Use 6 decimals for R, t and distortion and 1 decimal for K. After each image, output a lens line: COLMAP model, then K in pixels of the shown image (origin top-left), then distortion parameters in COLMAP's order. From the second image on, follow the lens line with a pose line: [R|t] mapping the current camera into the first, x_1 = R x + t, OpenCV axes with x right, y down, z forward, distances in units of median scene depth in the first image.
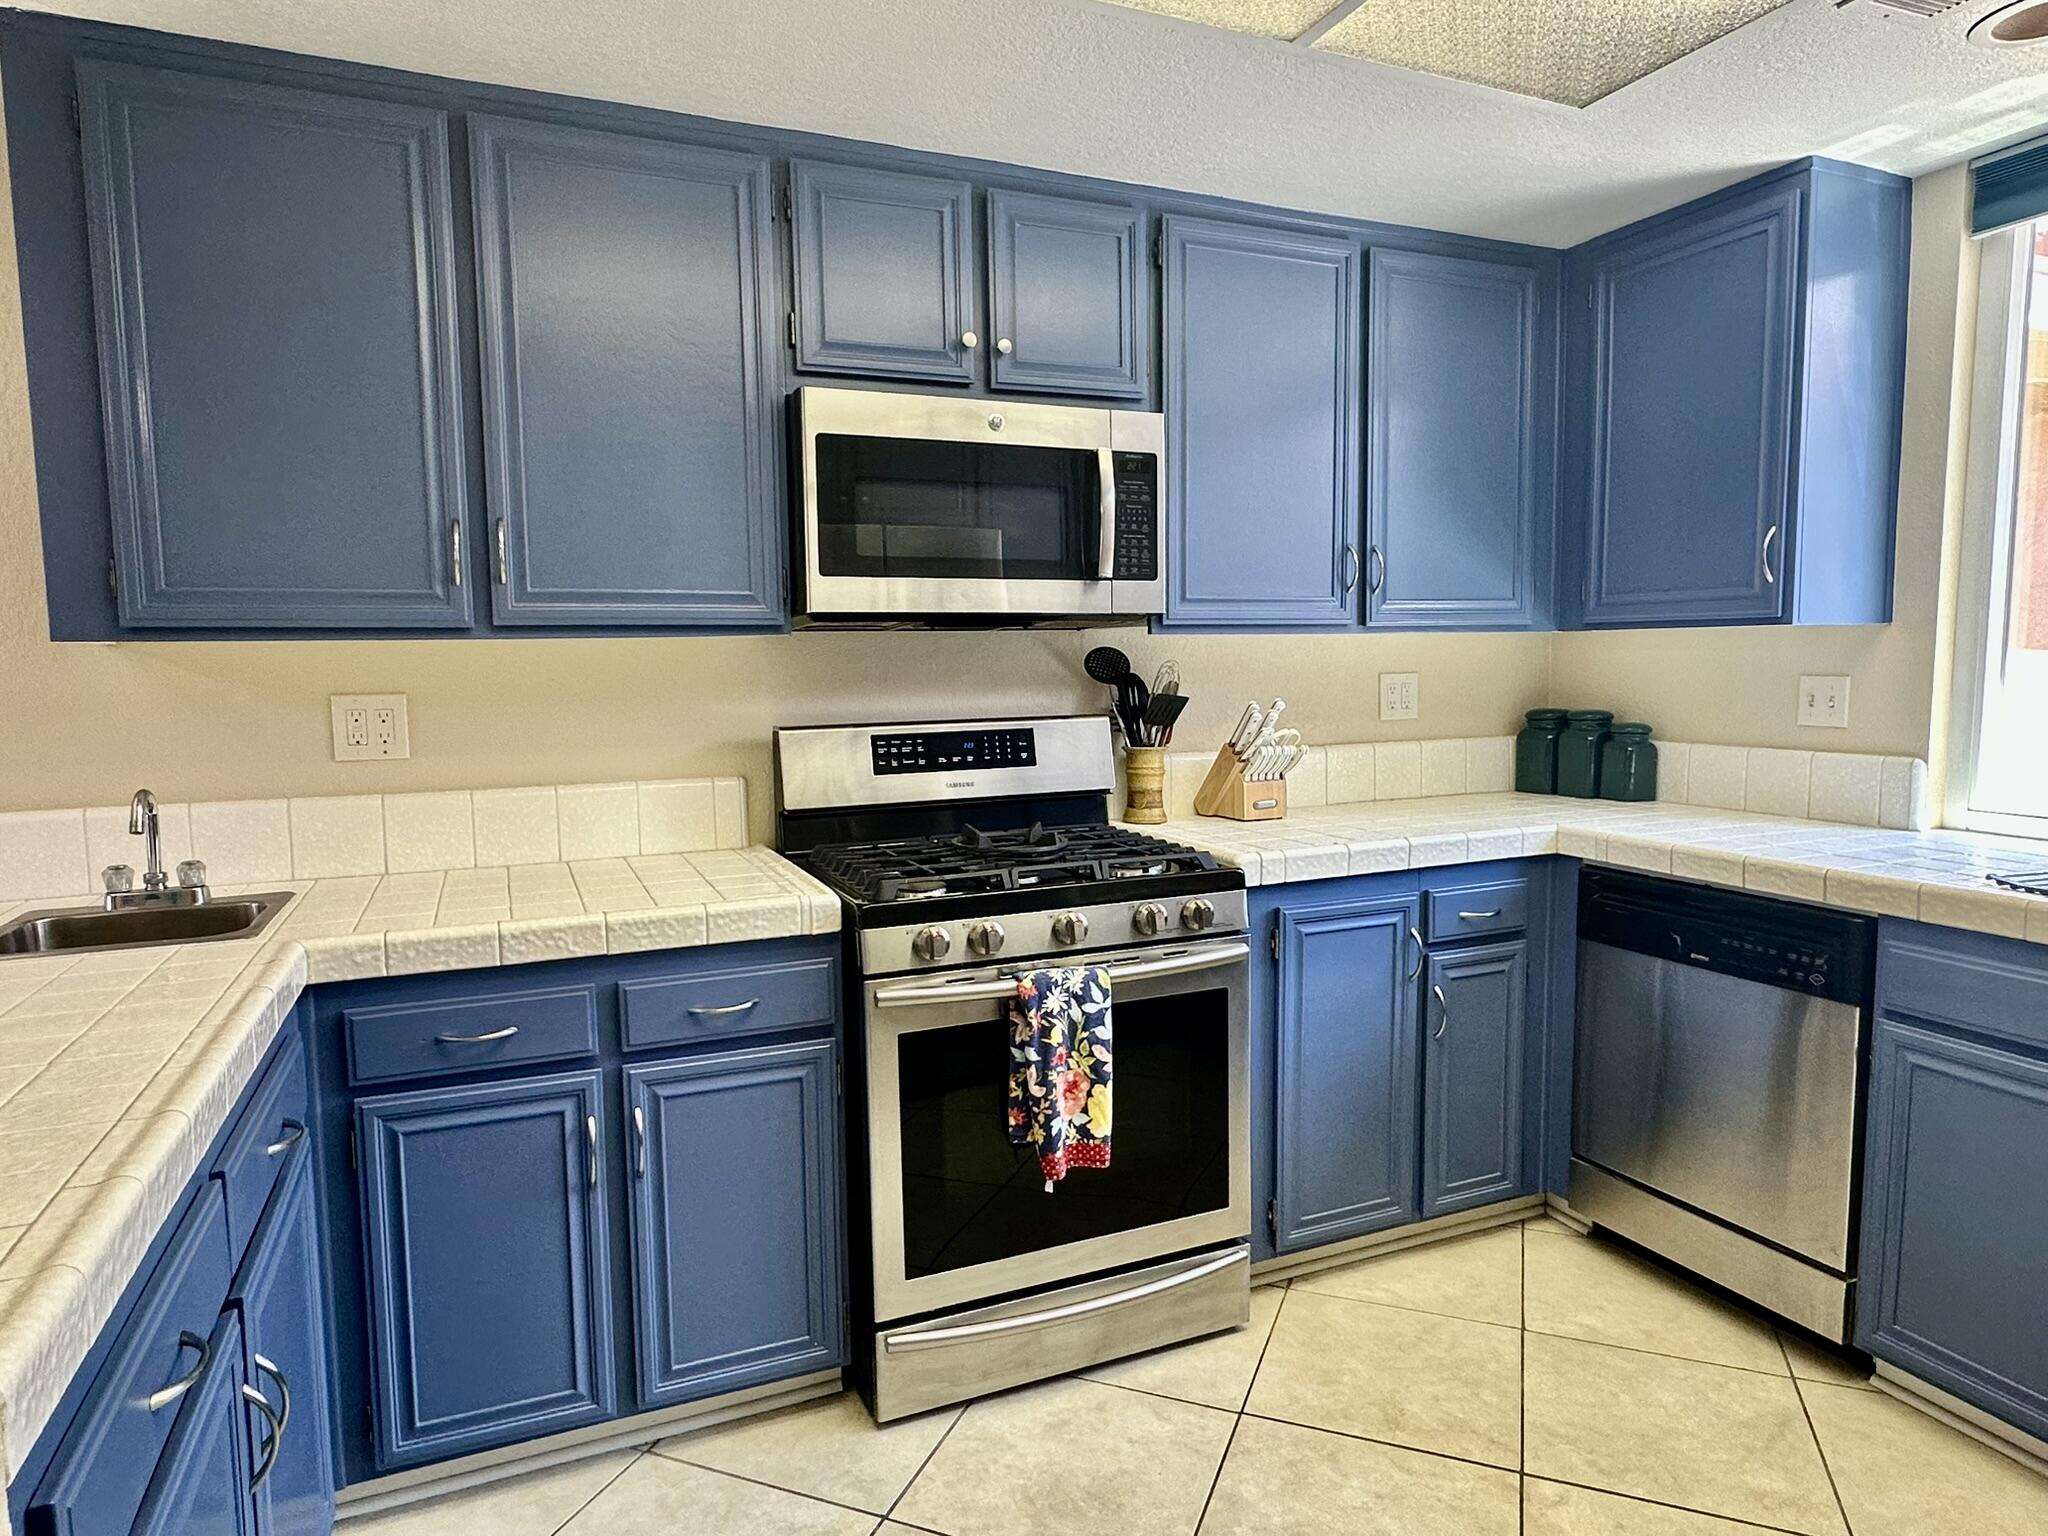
lens RADIAL K [[1222.8, 0, 1024.0], [0, 1222.8, 768.0], [0, 0, 1]] dist [-0.002227, 0.000080]
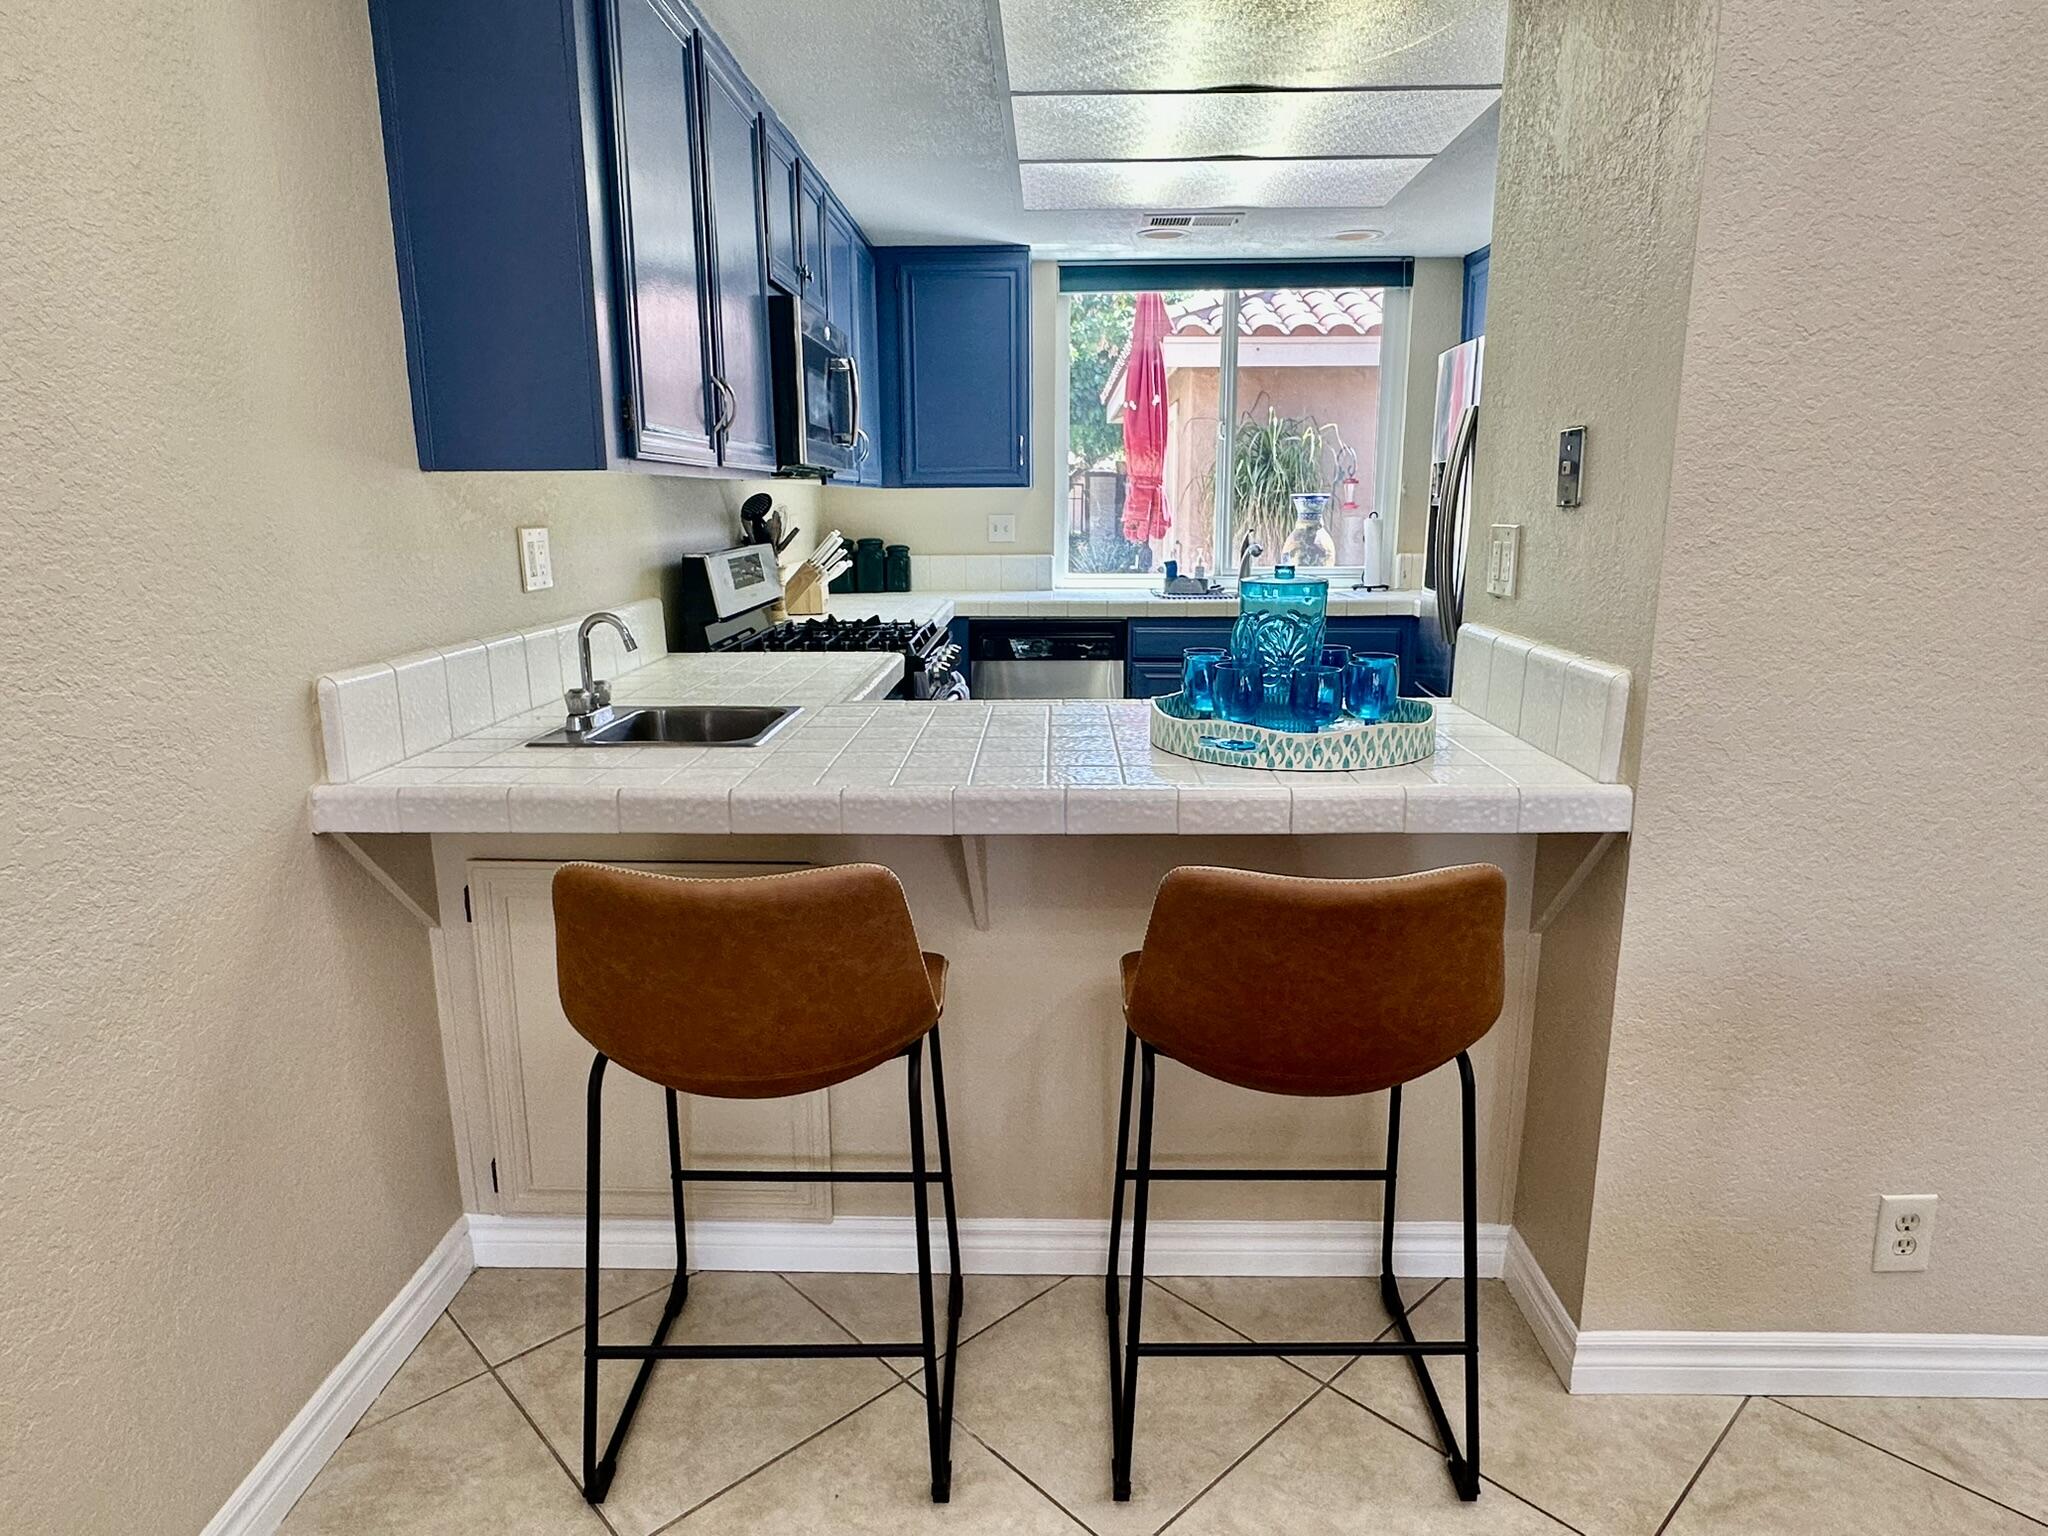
lens RADIAL K [[1208.6, 0, 988.1], [0, 1208.6, 771.4], [0, 0, 1]] dist [0.002307, 0.000322]
pose [[0.452200, -0.186687, 0.872160, -1.312202], [0.084289, 0.982418, 0.166585, 0.003232], [-0.887925, -0.001817, 0.459985, 0.170177]]
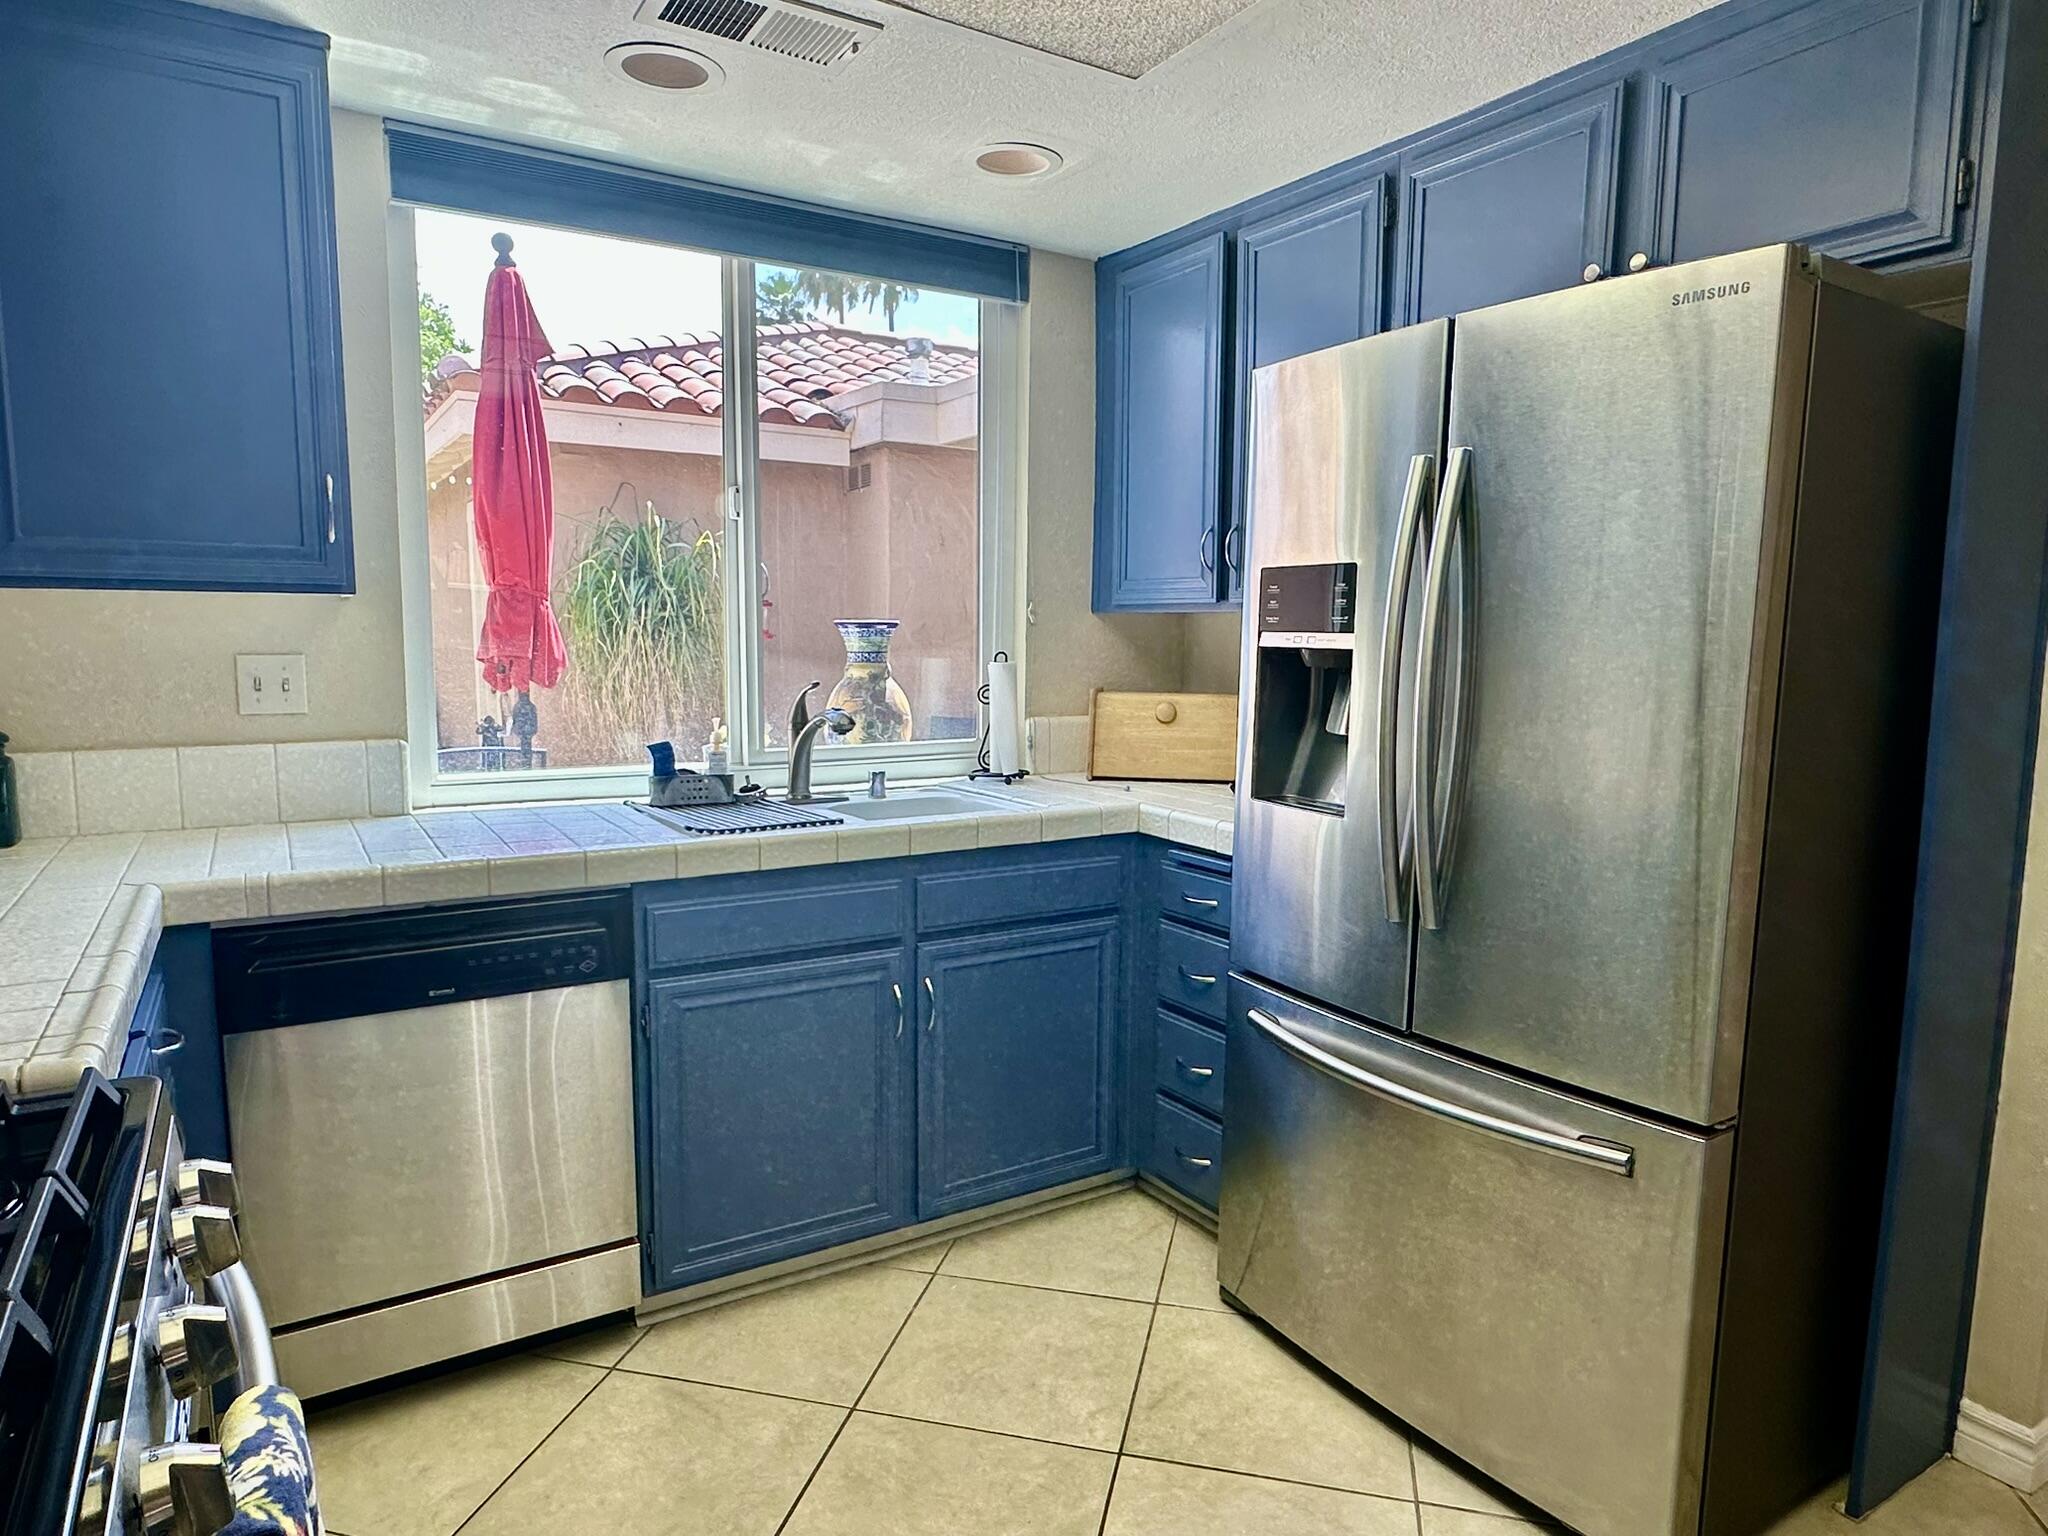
lens RADIAL K [[1222.8, 0, 1024.0], [0, 1222.8, 768.0], [0, 0, 1]] dist [-0.002227, 0.000080]
pose [[-0.136028, -0.104697, 0.985157, -0.319545], [0.081892, 0.989809, 0.116499, -0.063655], [-0.987315, 0.096524, -0.126068, 0.716720]]
